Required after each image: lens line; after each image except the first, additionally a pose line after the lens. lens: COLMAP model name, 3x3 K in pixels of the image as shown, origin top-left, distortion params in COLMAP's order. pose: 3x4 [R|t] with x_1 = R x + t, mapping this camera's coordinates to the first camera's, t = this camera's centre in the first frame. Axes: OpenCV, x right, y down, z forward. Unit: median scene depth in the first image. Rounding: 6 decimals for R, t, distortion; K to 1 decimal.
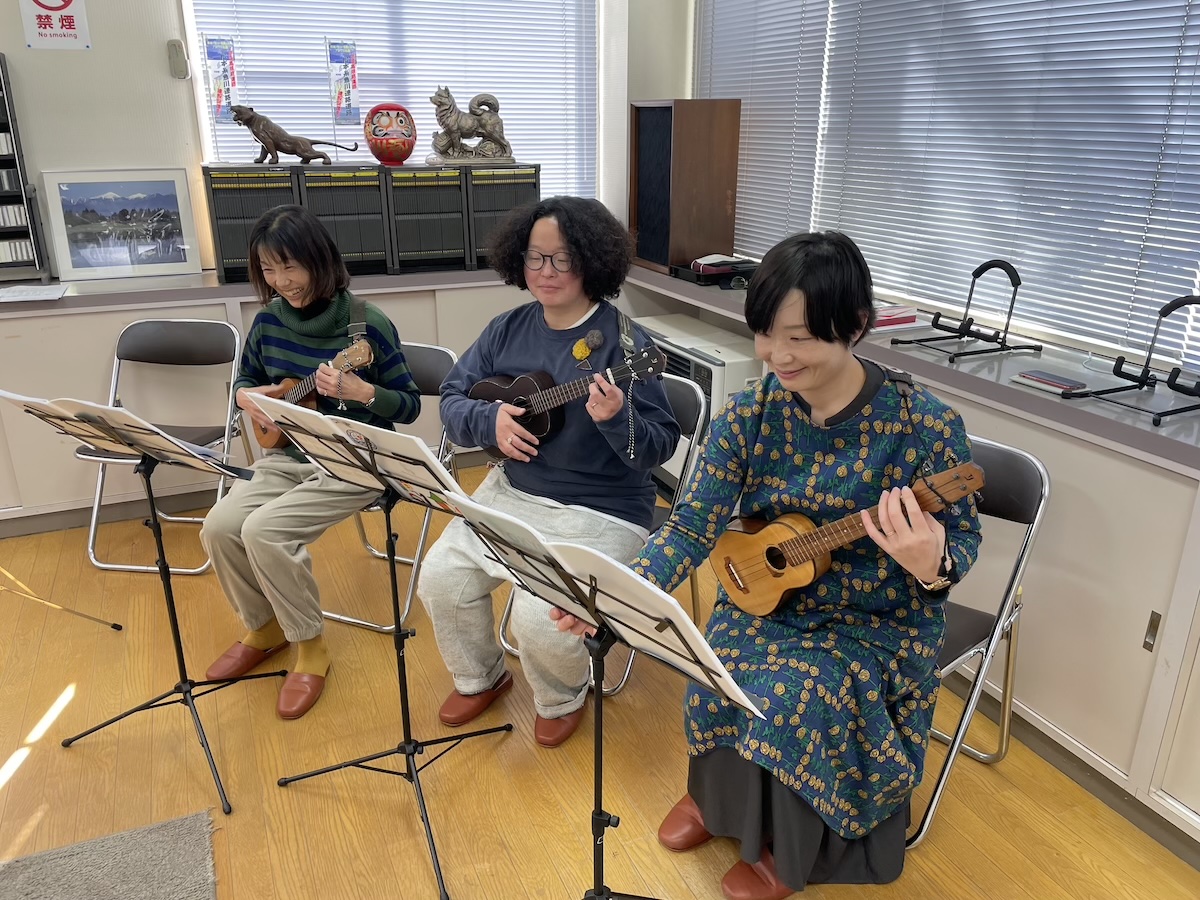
lens RADIAL K [[886.1, 0, 612.0], [0, 886.1, 445.8], [0, 0, 1]] dist [0.012517, -0.048286]
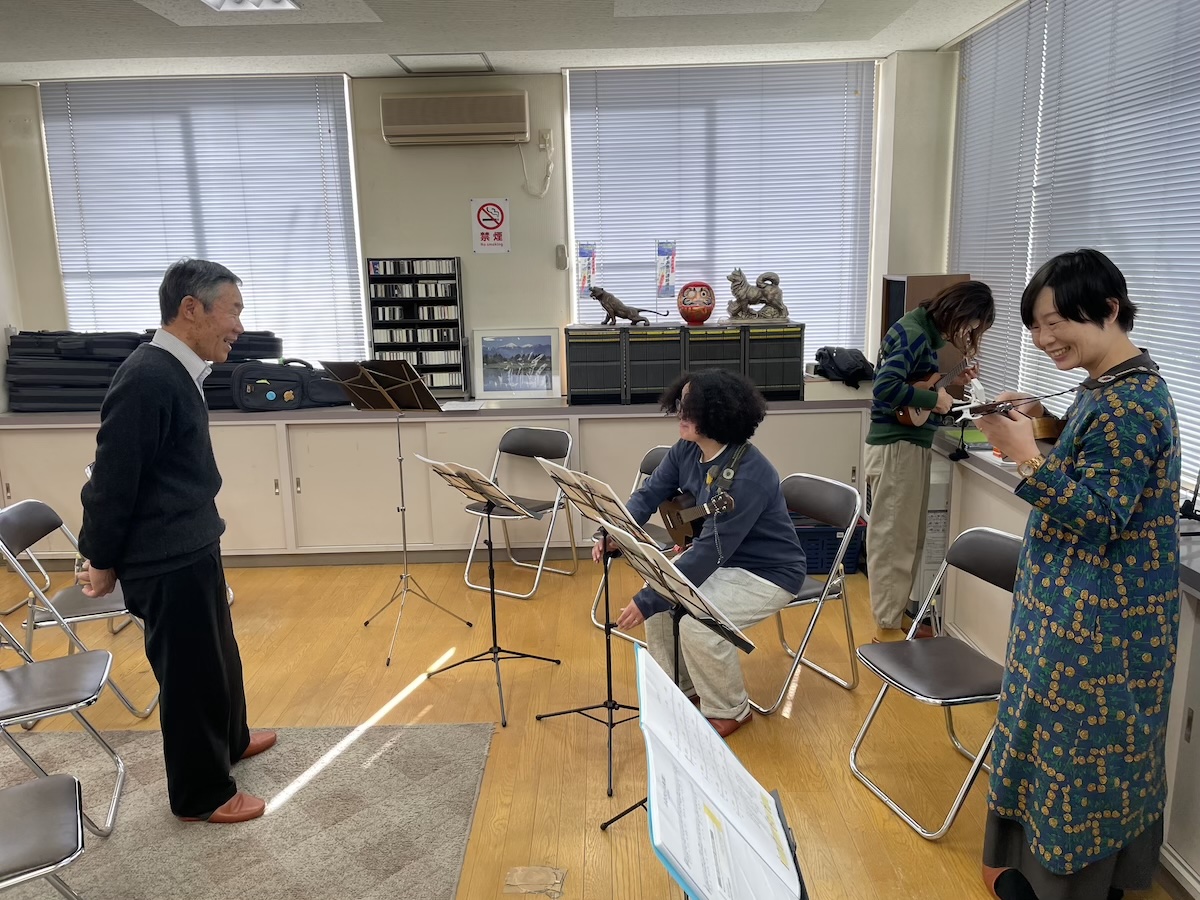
lens RADIAL K [[886.1, 0, 627.3], [0, 886.1, 445.4], [0, 0, 1]] dist [0.012517, -0.048286]
pose [[0.911952, 0.051059, -0.407107, 0.234750], [-0.113235, 0.985012, -0.130116, 0.058701], [0.394362, 0.164758, 0.904065, -0.258057]]
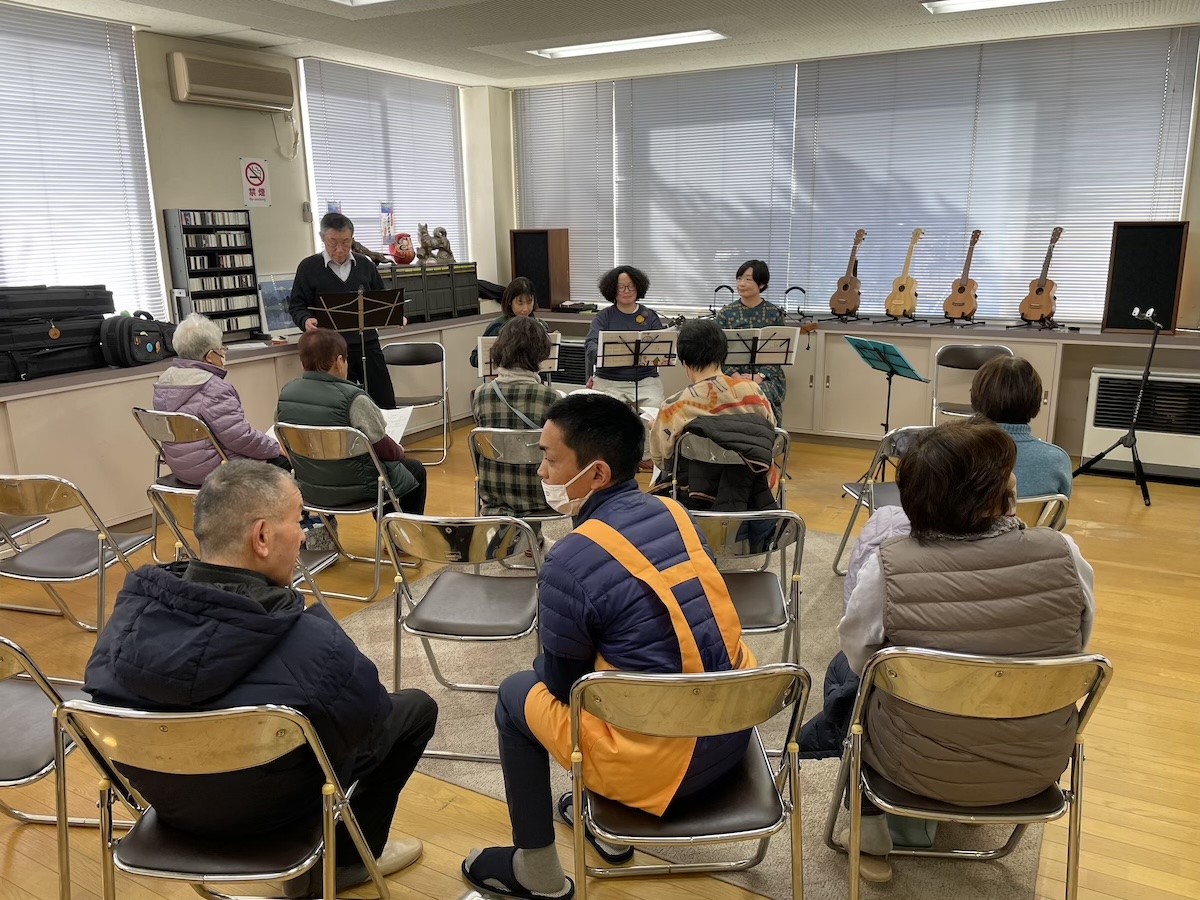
lens RADIAL K [[886.1, 0, 596.4], [0, 886.1, 442.6], [0, 0, 1]] dist [0.012517, -0.048286]
pose [[0.809341, -0.161210, 0.564781, -1.097296], [0.224126, 0.973599, -0.043274, 0.222169], [-0.542894, 0.161605, 0.824105, -0.713047]]
